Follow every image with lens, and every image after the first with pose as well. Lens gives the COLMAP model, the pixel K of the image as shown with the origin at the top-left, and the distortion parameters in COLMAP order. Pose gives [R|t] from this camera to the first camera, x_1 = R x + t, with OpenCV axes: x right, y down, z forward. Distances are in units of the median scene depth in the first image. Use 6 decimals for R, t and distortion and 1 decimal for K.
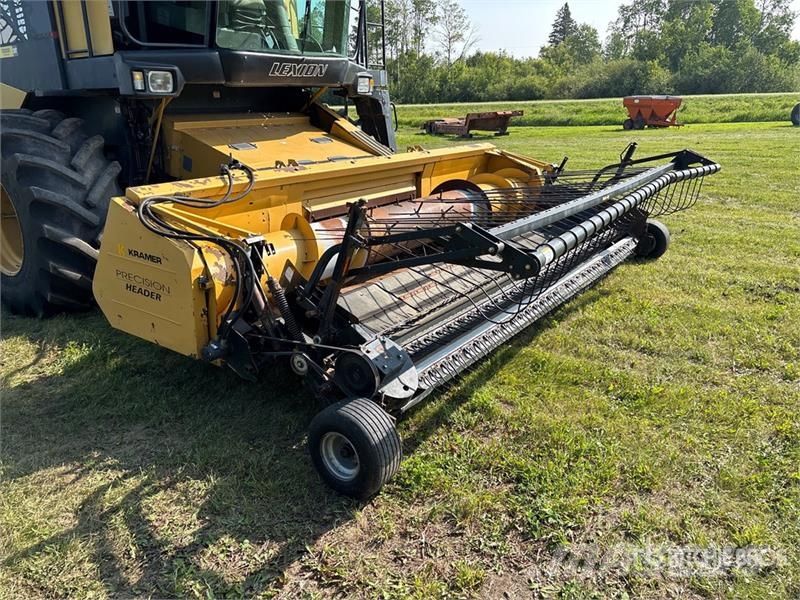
lens RADIAL K [[587.6, 0, 400.0], [0, 587.6, 300.0], [0, 0, 1]] dist [0.046274, -0.041654]
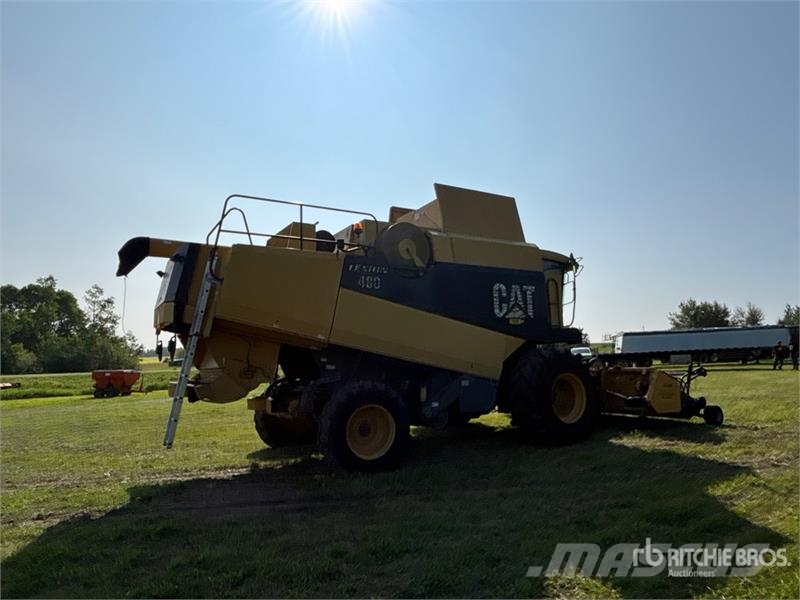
lens RADIAL K [[508.9, 0, 400.0], [0, 508.9, 300.0], [0, 0, 1]] dist [0.000344, -0.000565]
pose [[0.400979, 0.120561, 0.908119, -0.308047], [0.314055, 0.913139, -0.259898, -0.019018], [-0.860573, 0.389413, 0.328287, 0.092799]]
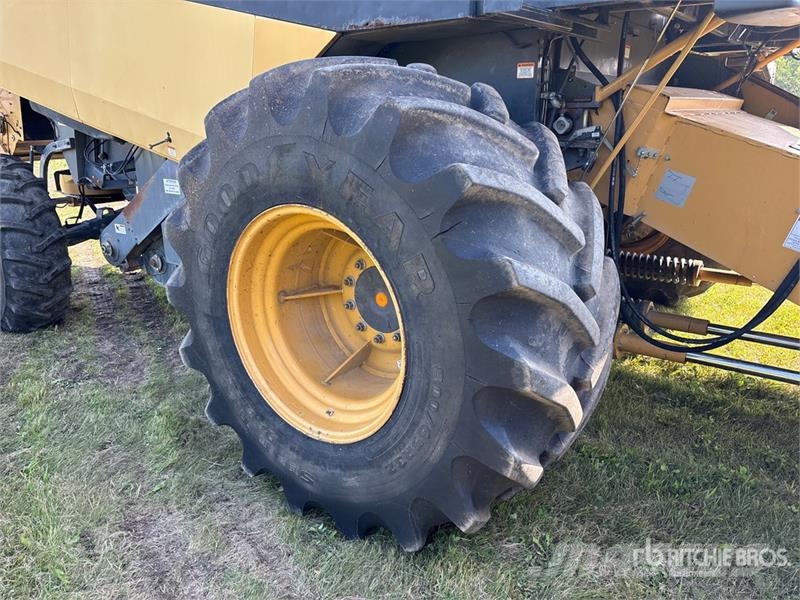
lens RADIAL K [[587.6, 0, 400.0], [0, 587.6, 300.0], [0, 0, 1]] dist [0.046274, -0.041654]
pose [[0.999377, 0.024654, -0.025251, -0.069689], [-0.024807, 0.999676, -0.005760, -0.016656], [0.025100, 0.006383, 0.999665, 0.066449]]
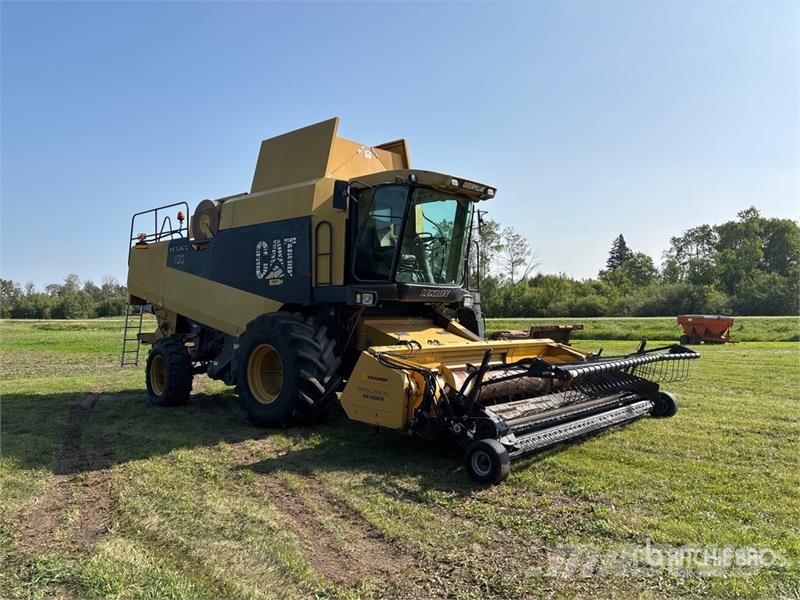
lens RADIAL K [[587.6, 0, 400.0], [0, 587.6, 300.0], [0, 0, 1]] dist [0.046274, -0.041654]
pose [[0.993789, 0.016287, -0.110083, -0.010585], [-0.053083, 0.938815, -0.340306, 0.028356], [0.097805, 0.344036, 0.933849, -0.078207]]
